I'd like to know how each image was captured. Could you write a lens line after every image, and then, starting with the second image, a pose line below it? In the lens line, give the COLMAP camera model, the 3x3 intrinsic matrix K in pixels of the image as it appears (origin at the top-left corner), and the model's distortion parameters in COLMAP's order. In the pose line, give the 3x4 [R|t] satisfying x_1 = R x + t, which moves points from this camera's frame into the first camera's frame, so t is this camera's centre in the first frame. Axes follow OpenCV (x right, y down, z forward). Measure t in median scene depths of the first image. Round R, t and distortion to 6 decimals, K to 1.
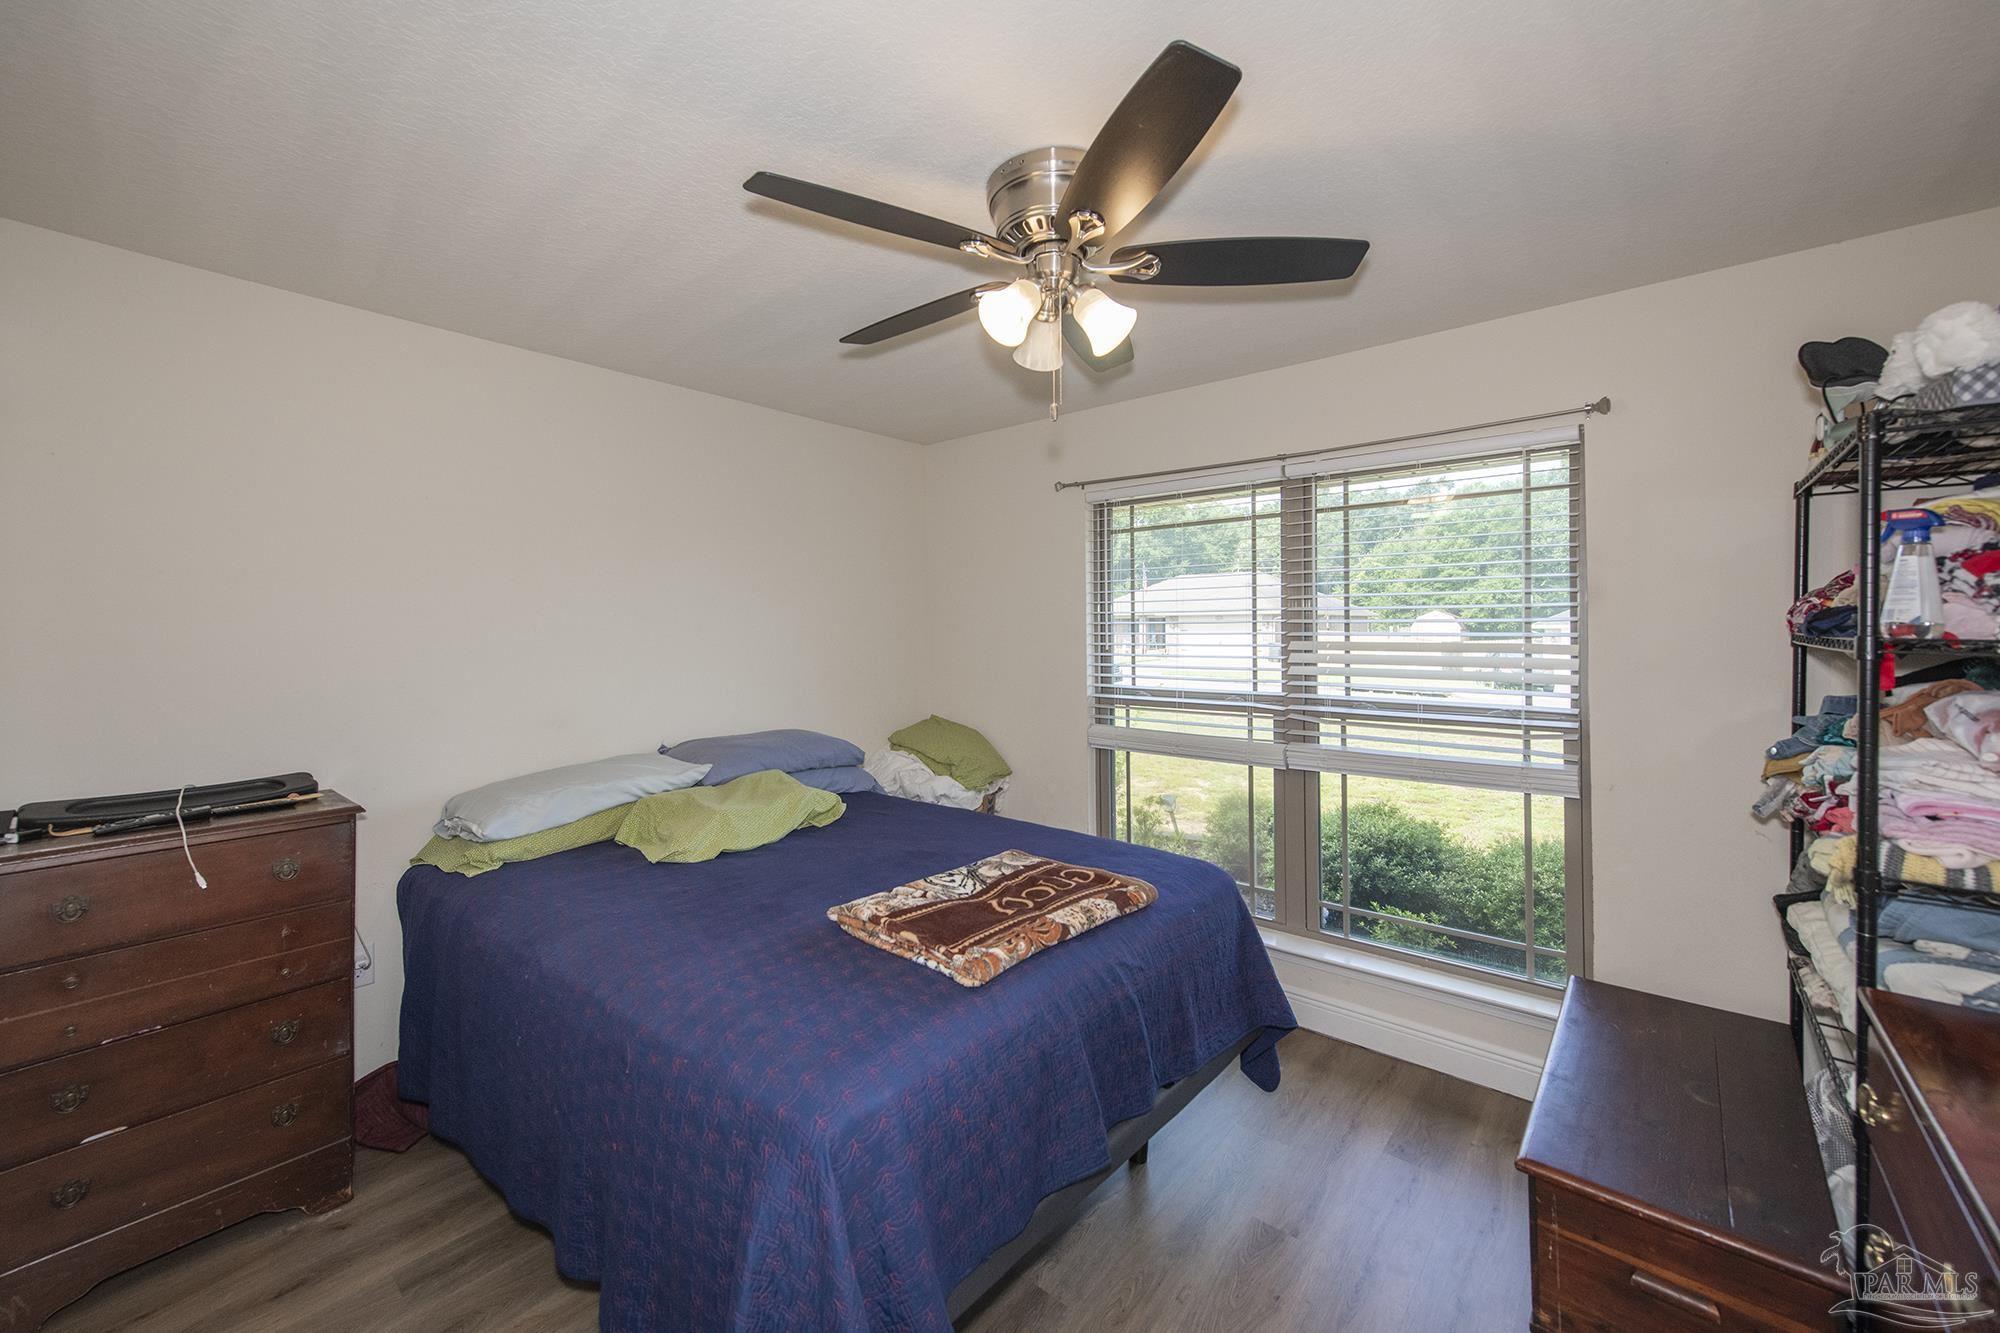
lens RADIAL K [[783.3, 0, 1003.7], [0, 783.3, 650.2], [0, 0, 1]] dist [0.002445, 0.000951]
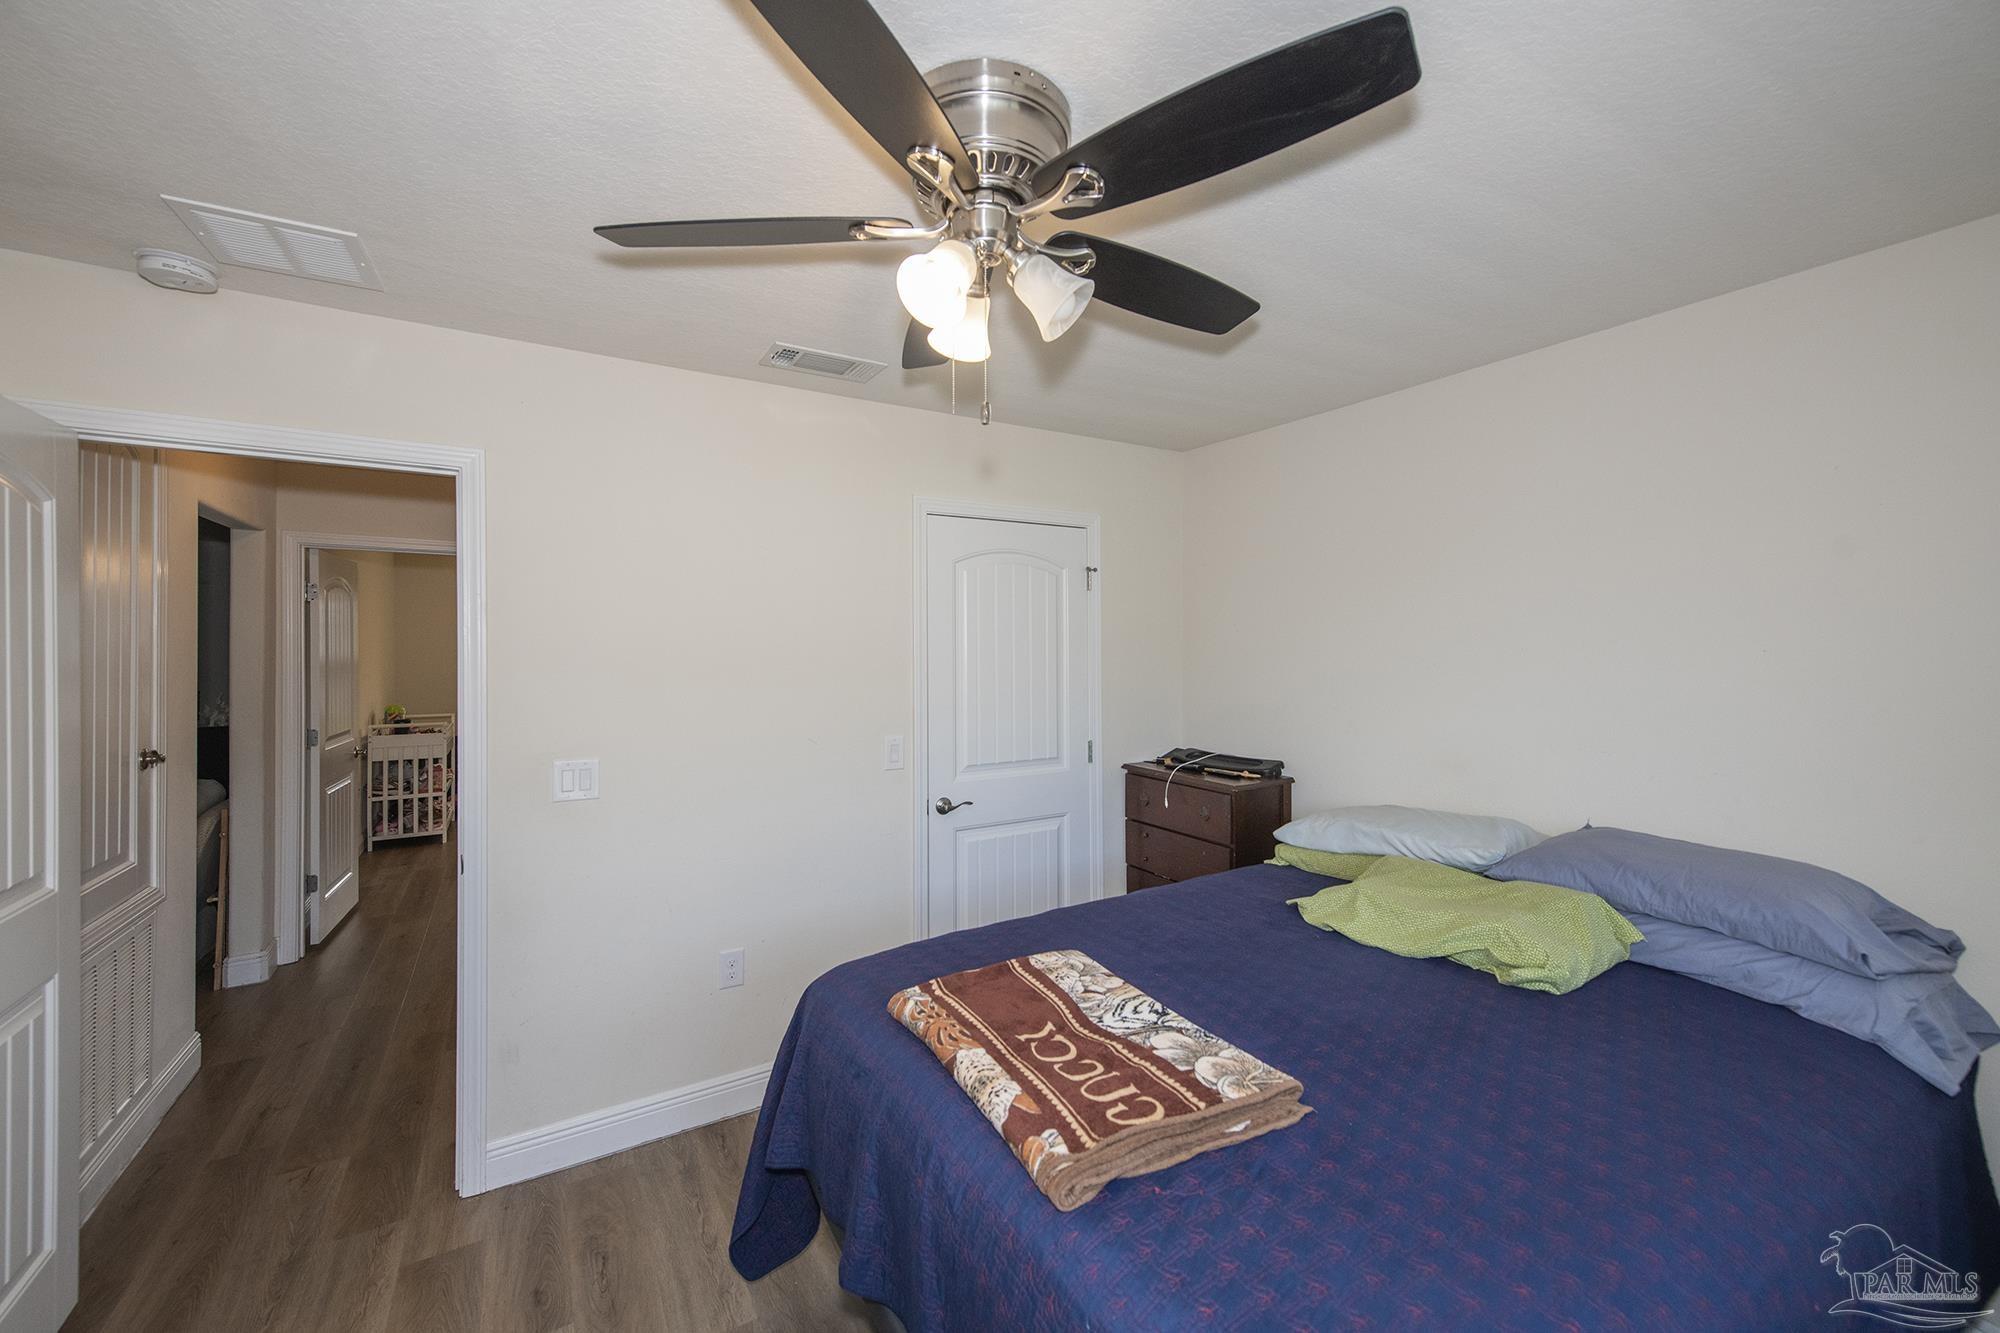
lens RADIAL K [[783.3, 0, 997.7], [0, 783.3, 653.7], [0, 0, 1]] dist [0.002445, 0.000951]
pose [[-0.328755, 0.015263, -0.944292, 0.720931], [-0.021454, 0.999491, 0.023625, -0.076959], [0.944172, 0.028025, -0.328260, 1.135612]]
